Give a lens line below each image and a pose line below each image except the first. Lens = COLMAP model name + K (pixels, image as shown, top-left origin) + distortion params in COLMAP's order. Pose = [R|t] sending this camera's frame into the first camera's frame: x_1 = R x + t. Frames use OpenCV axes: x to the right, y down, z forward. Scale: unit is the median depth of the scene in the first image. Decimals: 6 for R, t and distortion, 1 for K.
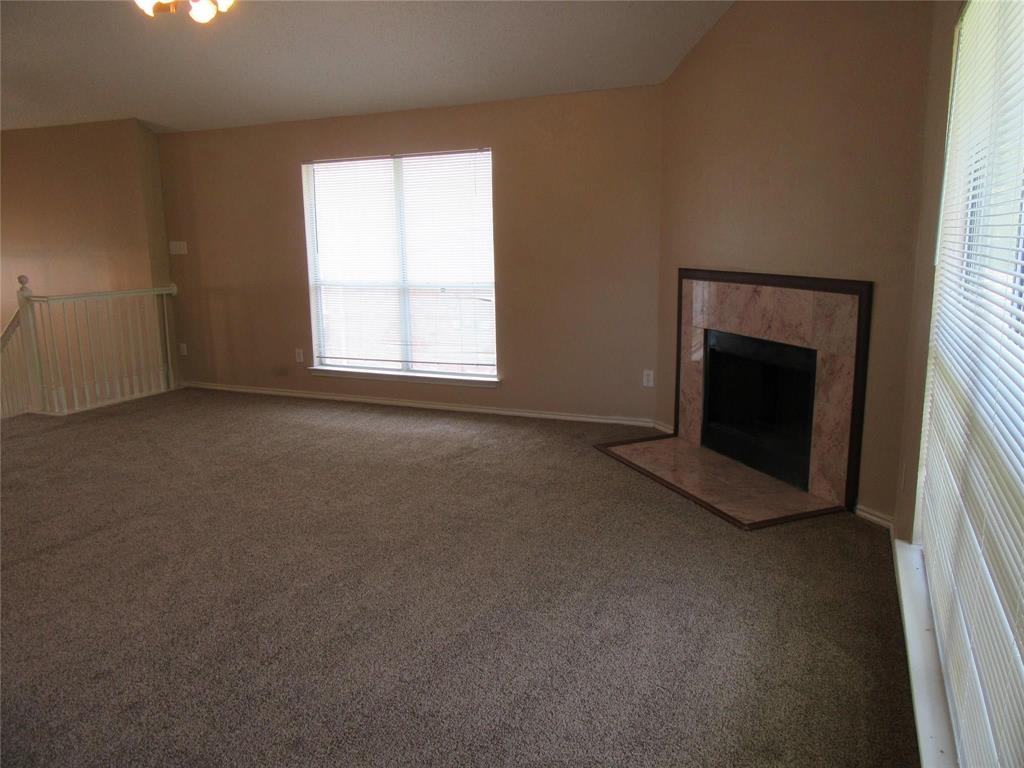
lens RADIAL K [[747.4, 0, 513.4], [0, 747.4, 381.4], [0, 0, 1]] dist [-0.008660, 0.002590]
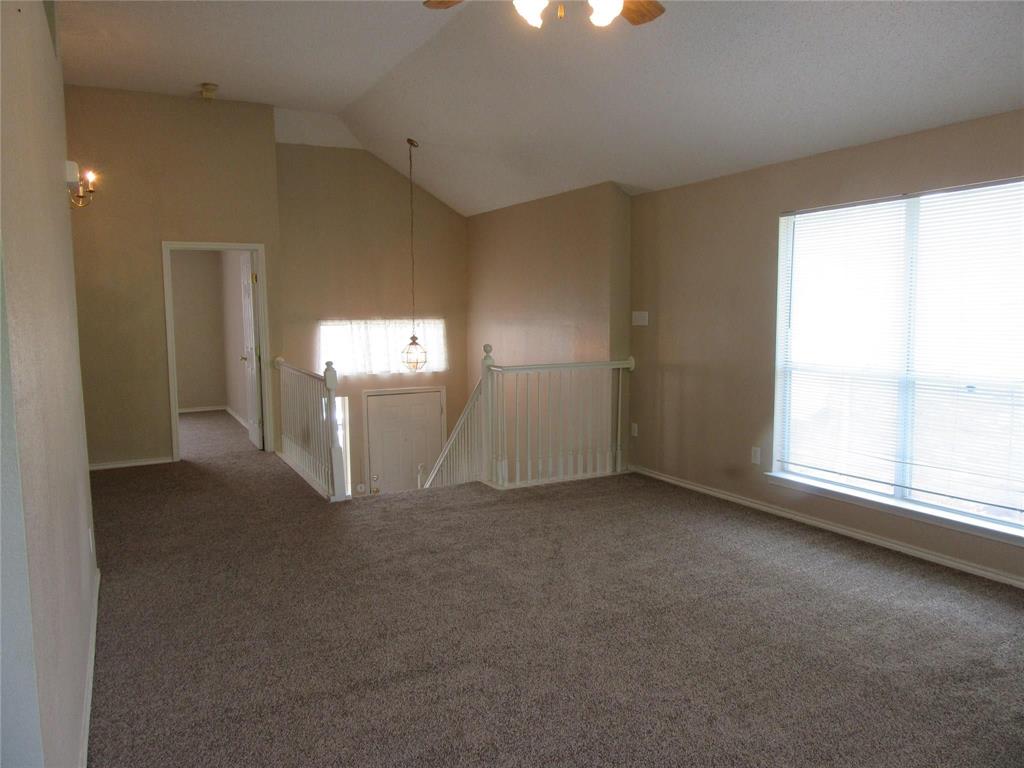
lens RADIAL K [[747.4, 0, 515.0], [0, 747.4, 389.0], [0, 0, 1]] dist [-0.008660, 0.002590]
pose [[0.783426, 0.071523, -0.617356, -0.003317], [-0.118079, 0.992392, -0.034870, -0.050294], [0.610165, 0.100215, 0.785911, 0.229824]]
